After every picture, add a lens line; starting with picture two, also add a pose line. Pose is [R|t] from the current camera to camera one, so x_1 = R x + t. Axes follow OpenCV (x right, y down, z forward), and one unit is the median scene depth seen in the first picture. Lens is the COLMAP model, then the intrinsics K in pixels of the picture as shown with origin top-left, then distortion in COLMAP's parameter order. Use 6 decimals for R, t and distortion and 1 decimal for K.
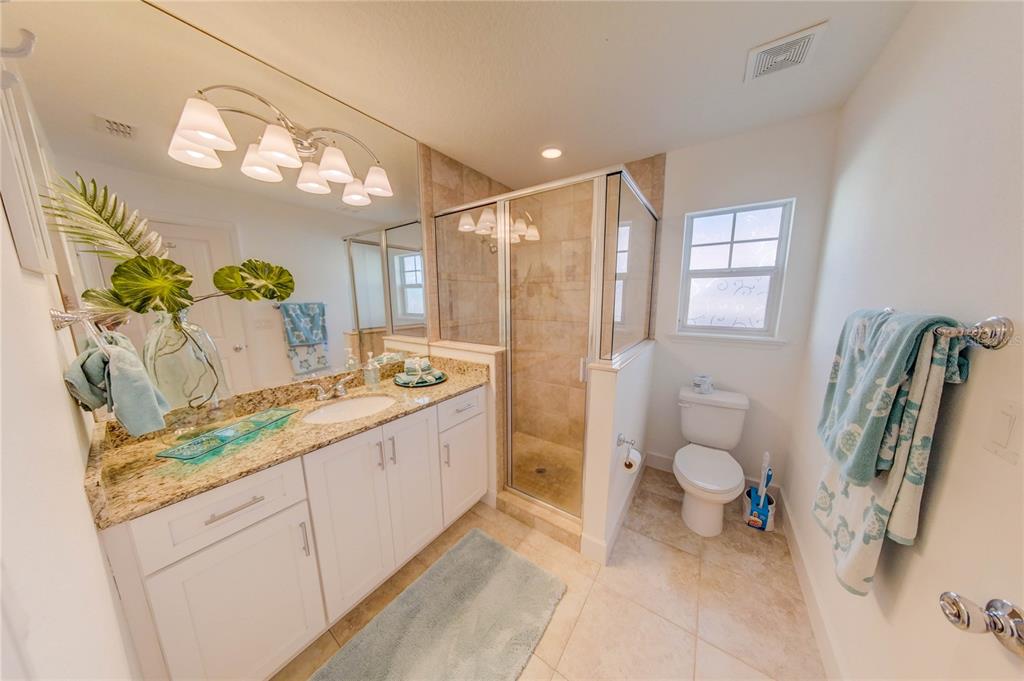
lens RADIAL K [[292.1, 0, 500.2], [0, 292.1, 347.2], [0, 0, 1]] dist [-0.000849, 0.000020]
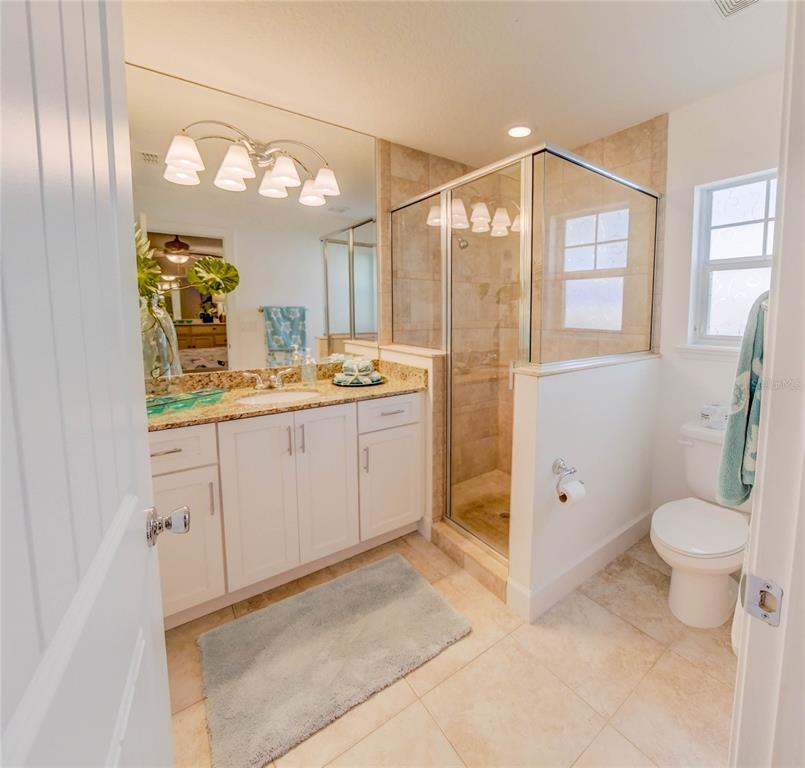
lens RADIAL K [[388.4, 0, 431.6], [0, 388.4, 346.4], [0, 0, 1]] dist [0.001479, -0.000028]
pose [[0.952617, 0.039034, -0.301657, 0.337537], [-0.063146, 0.995504, -0.070596, 0.075566], [0.297545, 0.086300, 0.950799, -0.131083]]
